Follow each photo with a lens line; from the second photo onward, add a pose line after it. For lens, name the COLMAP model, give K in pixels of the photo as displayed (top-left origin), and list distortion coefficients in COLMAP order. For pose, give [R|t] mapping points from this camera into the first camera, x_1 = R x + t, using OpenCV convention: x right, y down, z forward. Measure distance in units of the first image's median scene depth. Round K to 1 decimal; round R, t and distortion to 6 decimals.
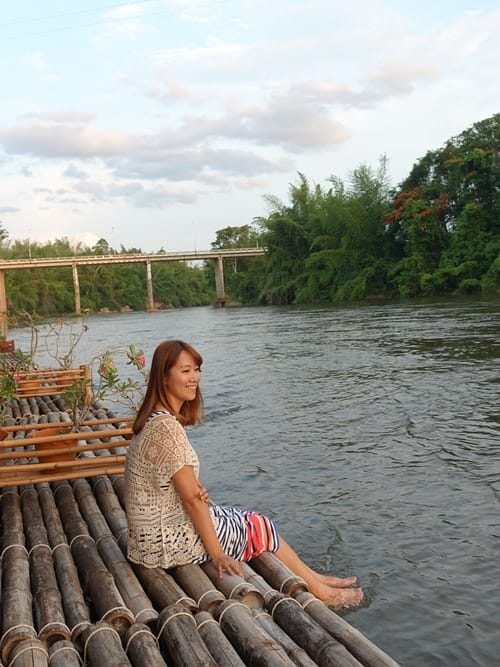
lens RADIAL K [[723.9, 0, 250.0], [0, 723.9, 333.5], [0, 0, 1]] dist [-0.017011, 0.013493]
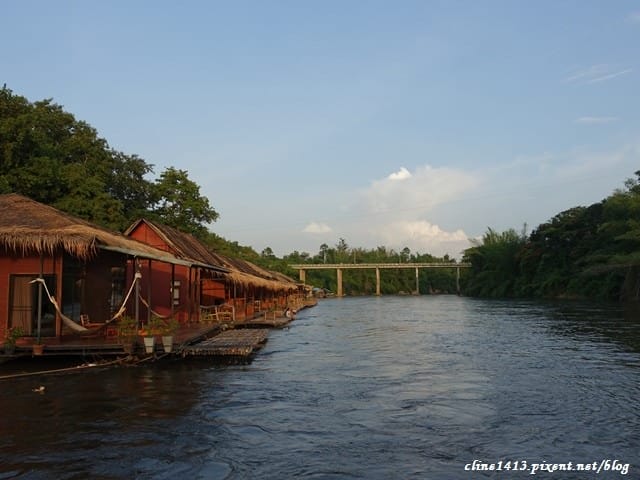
lens RADIAL K [[547.6, 0, 320.0], [0, 547.6, 240.0], [0, 0, 1]] dist [-0.002841, -0.002027]
pose [[0.923505, 0.026614, -0.382661, 0.122484], [-0.074222, 0.991135, -0.110192, 0.000900], [0.376336, 0.130165, 0.917294, -0.279054]]
